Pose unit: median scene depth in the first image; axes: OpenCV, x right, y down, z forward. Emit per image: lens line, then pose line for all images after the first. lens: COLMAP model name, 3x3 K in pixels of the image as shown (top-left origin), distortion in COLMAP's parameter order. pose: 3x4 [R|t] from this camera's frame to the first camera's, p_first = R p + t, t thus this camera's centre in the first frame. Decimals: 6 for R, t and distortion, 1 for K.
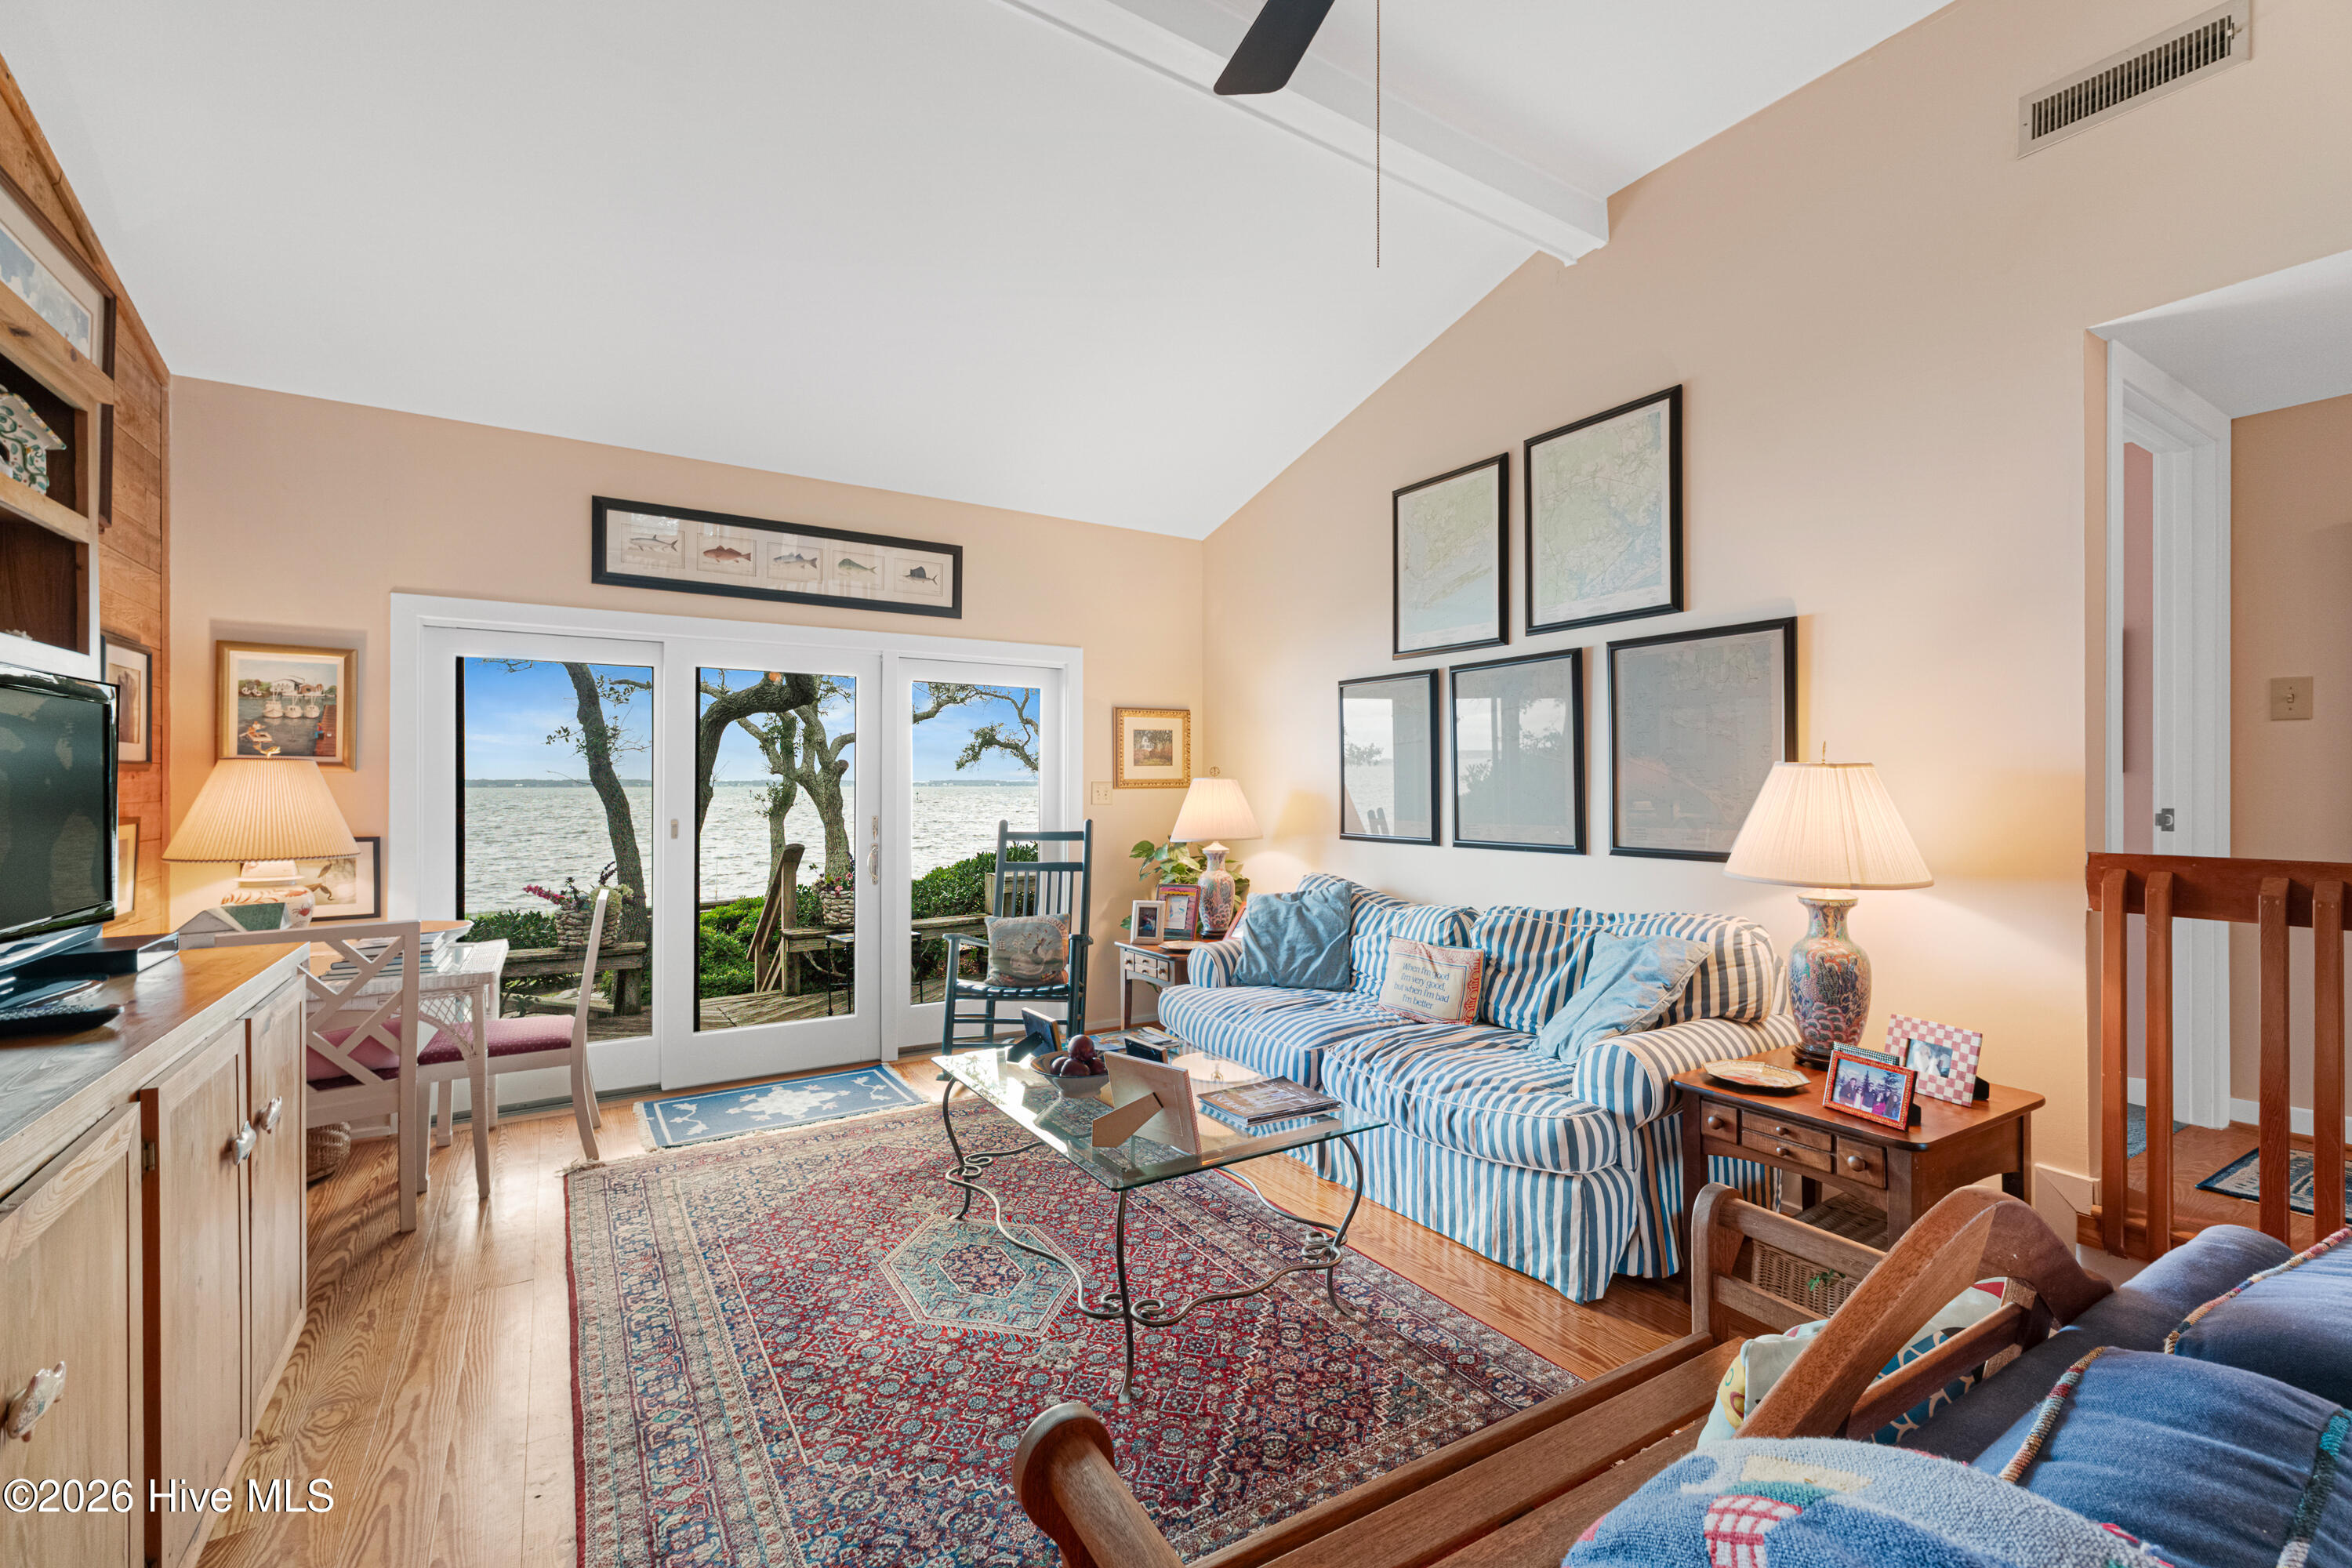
lens RADIAL K [[997.2, 0, 1179.4], [0, 997.2, 782.0], [0, 0, 1]] dist [0.008371, -0.000551]
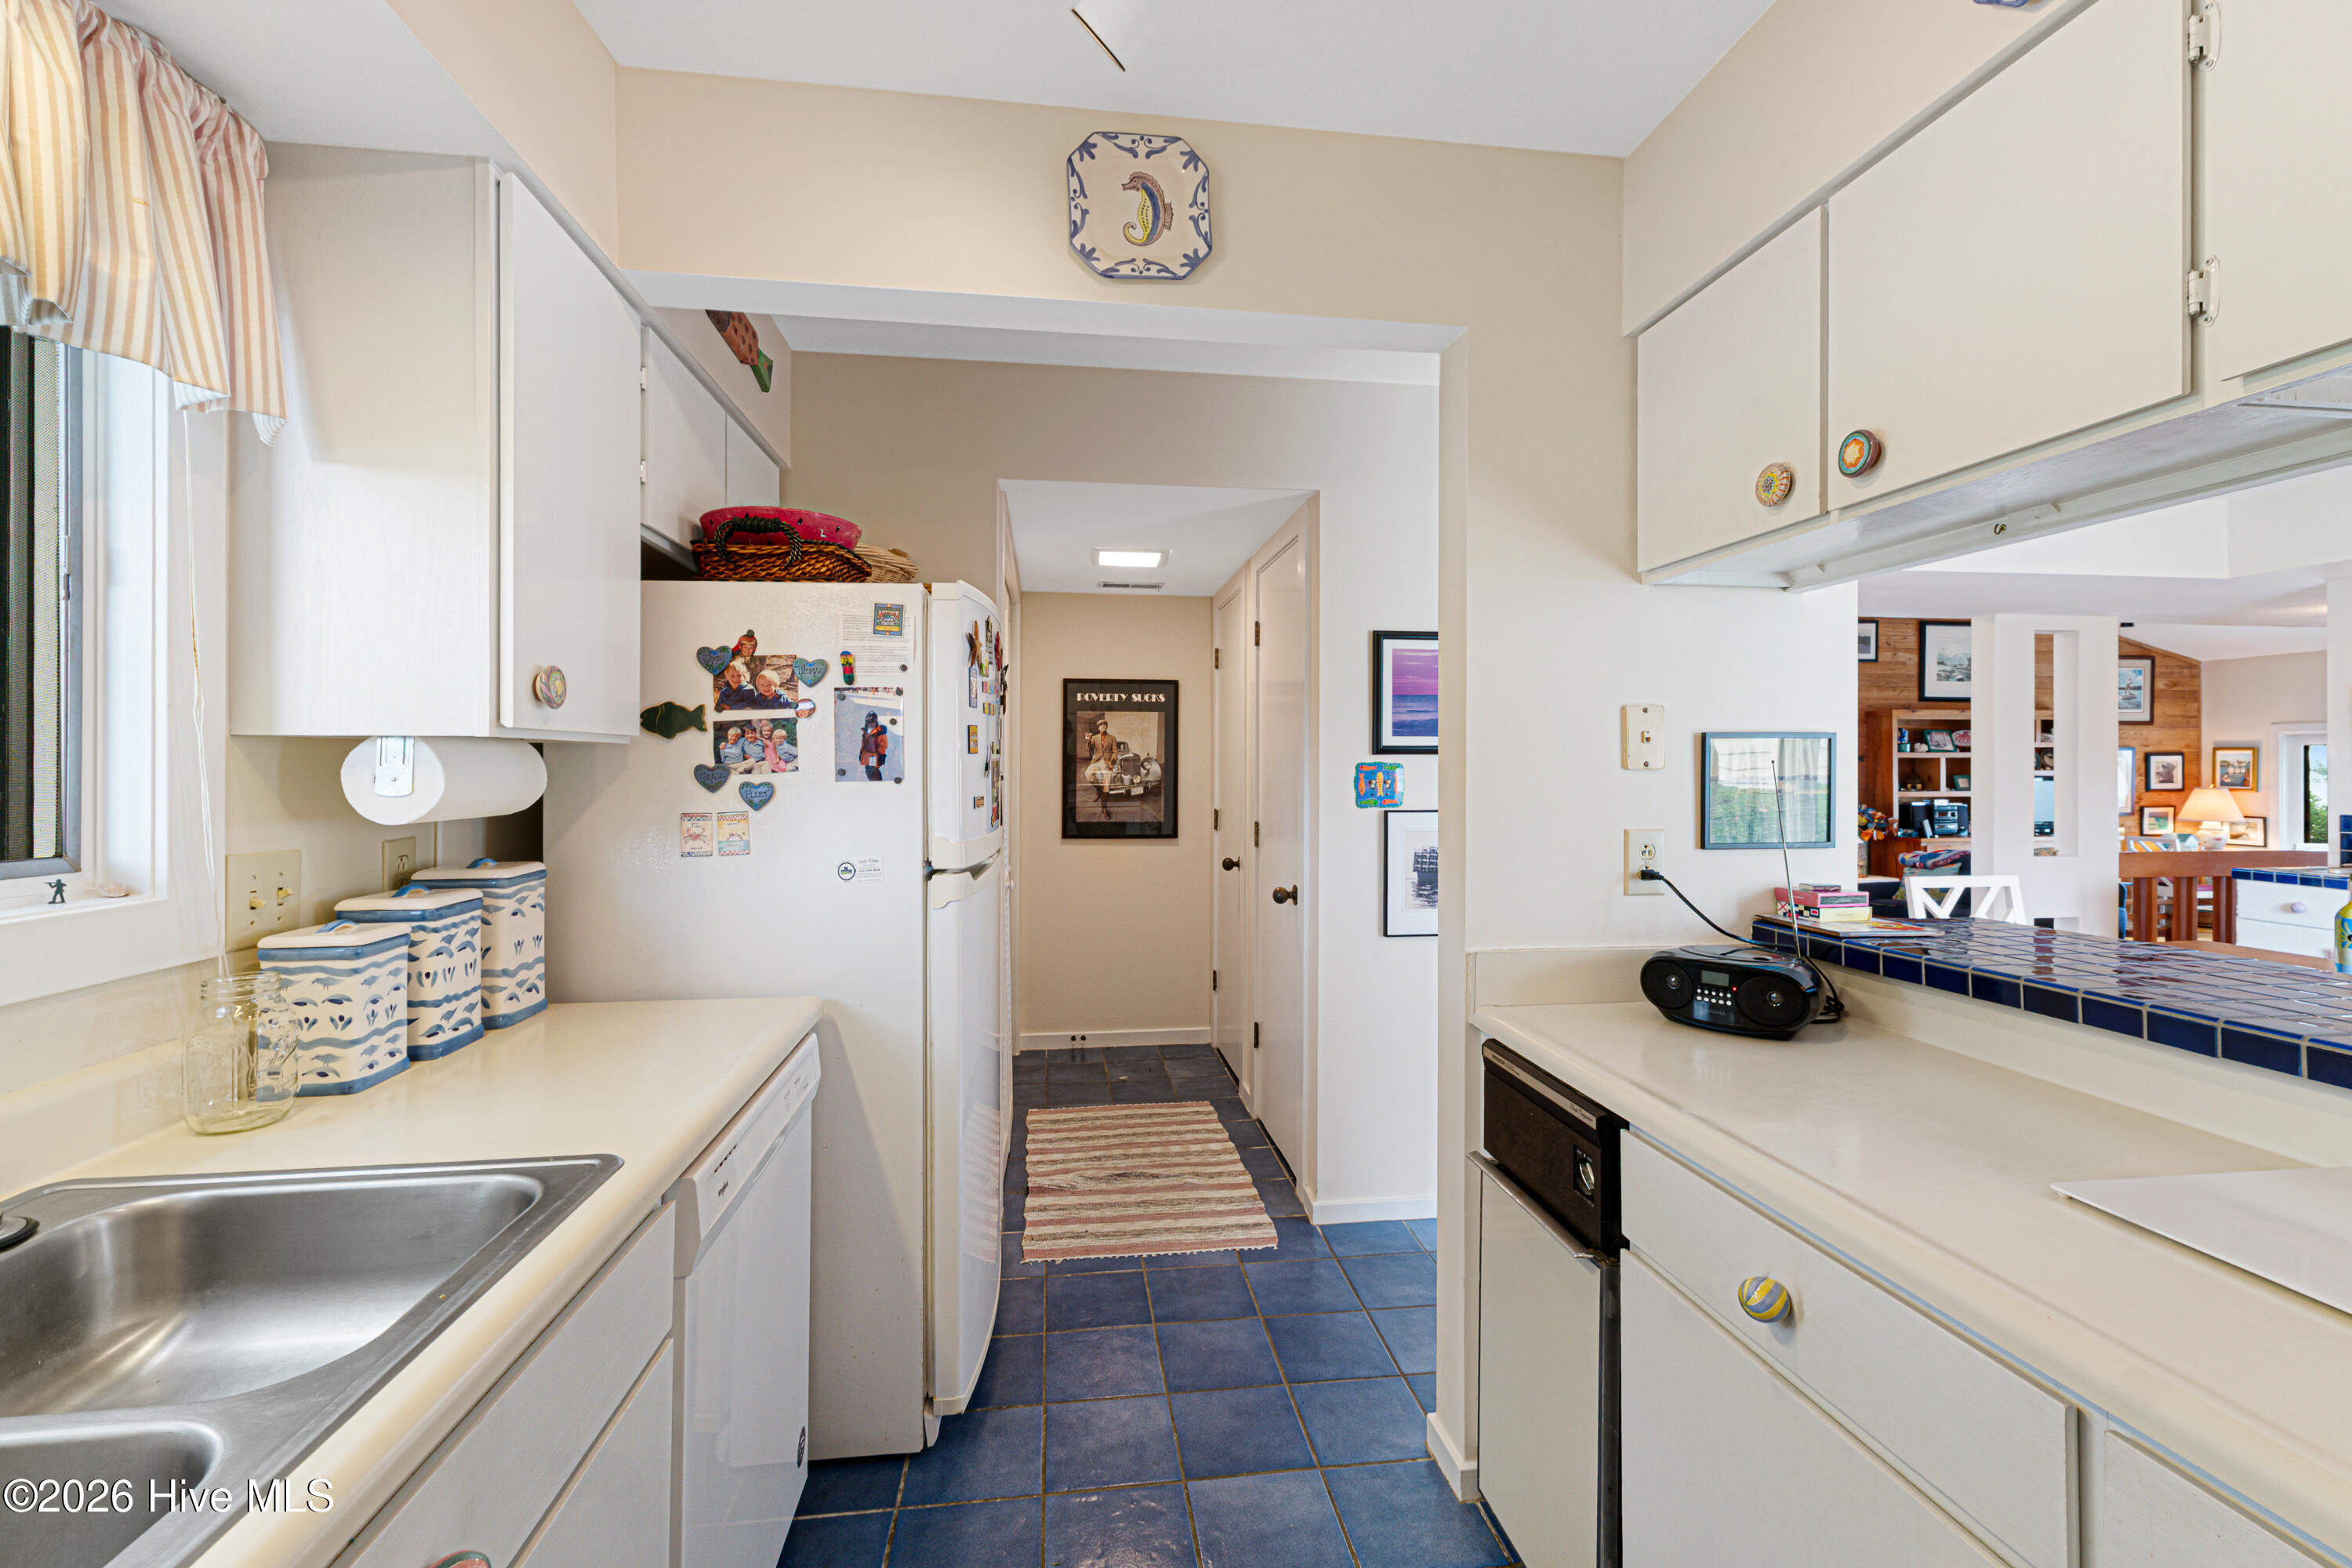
lens RADIAL K [[997.2, 0, 1179.2], [0, 997.2, 768.6], [0, 0, 1]] dist [0.008371, -0.000551]
pose [[-0.417845, 0.002397, -0.908515, 2.454951], [0.001199, 0.999997, 0.002087, -0.071645], [0.908518, -0.000217, -0.417847, -0.436798]]
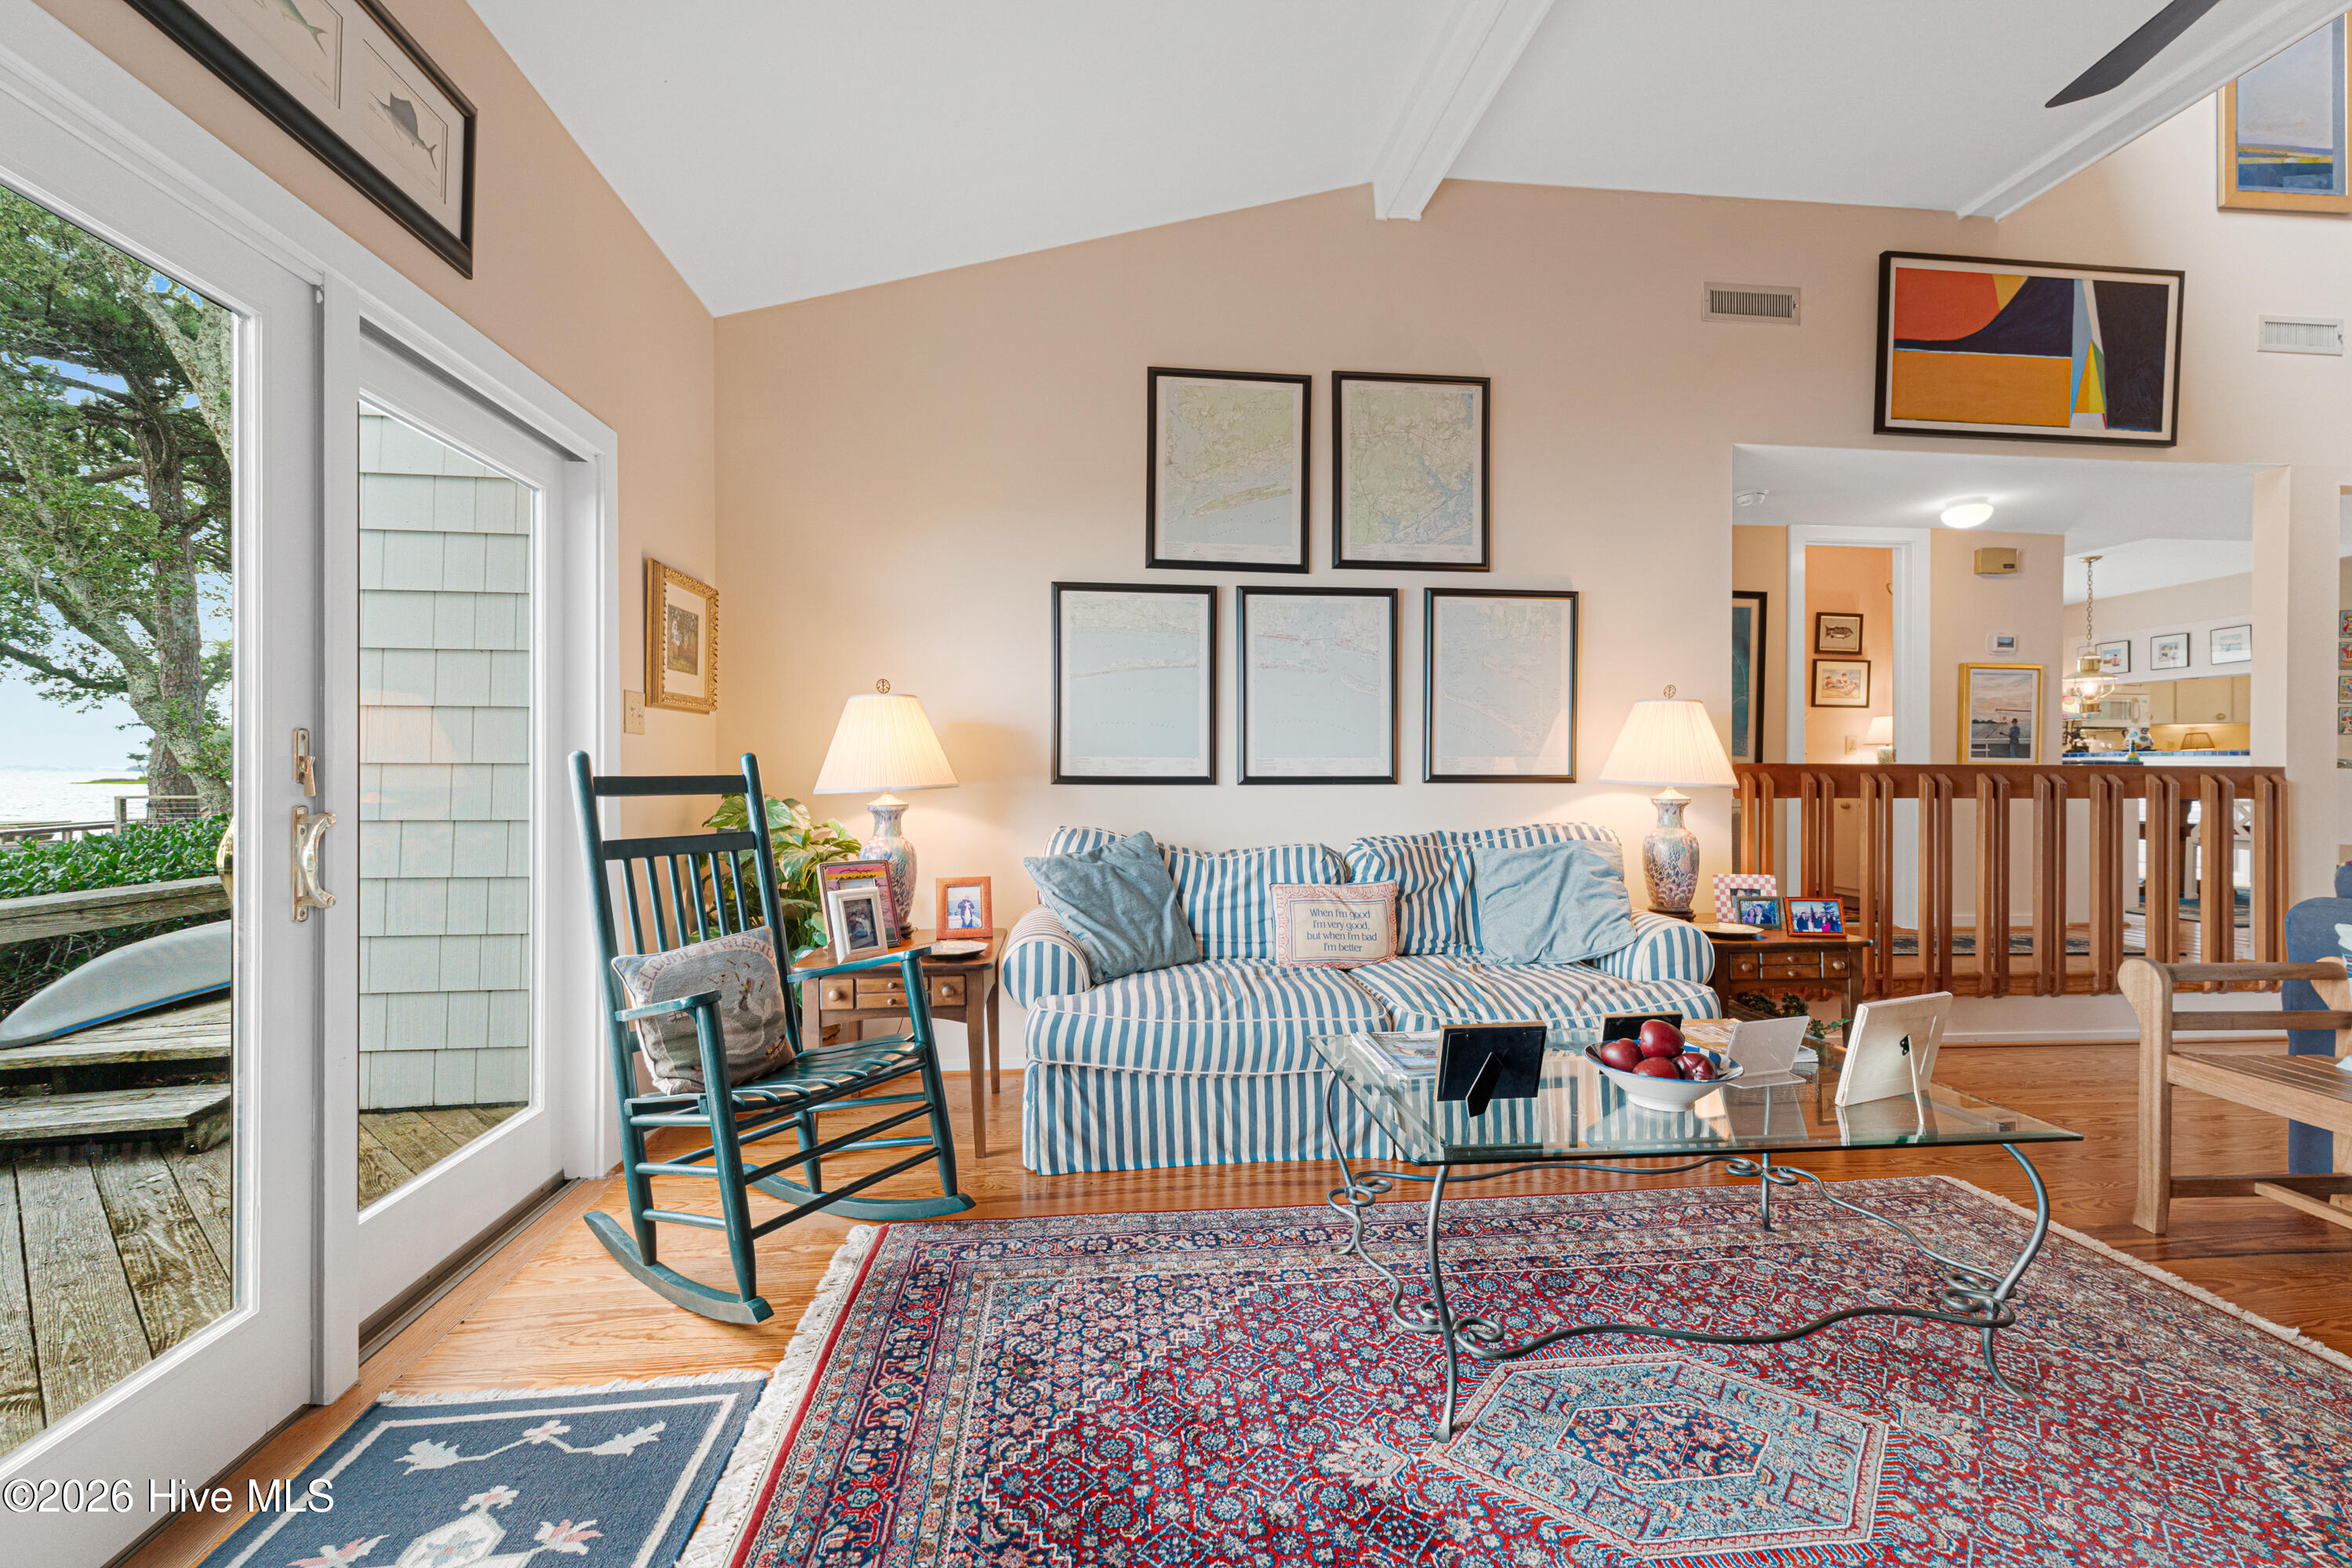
lens RADIAL K [[997.2, 0, 1176.2], [0, 997.2, 774.4], [0, 0, 1]] dist [0.008371, -0.000551]
pose [[0.439636, 0.001953, 0.898174, -0.548432], [-0.008031, 0.999966, 0.001756, 0.052509], [-0.898140, -0.007985, 0.439636, 0.626062]]
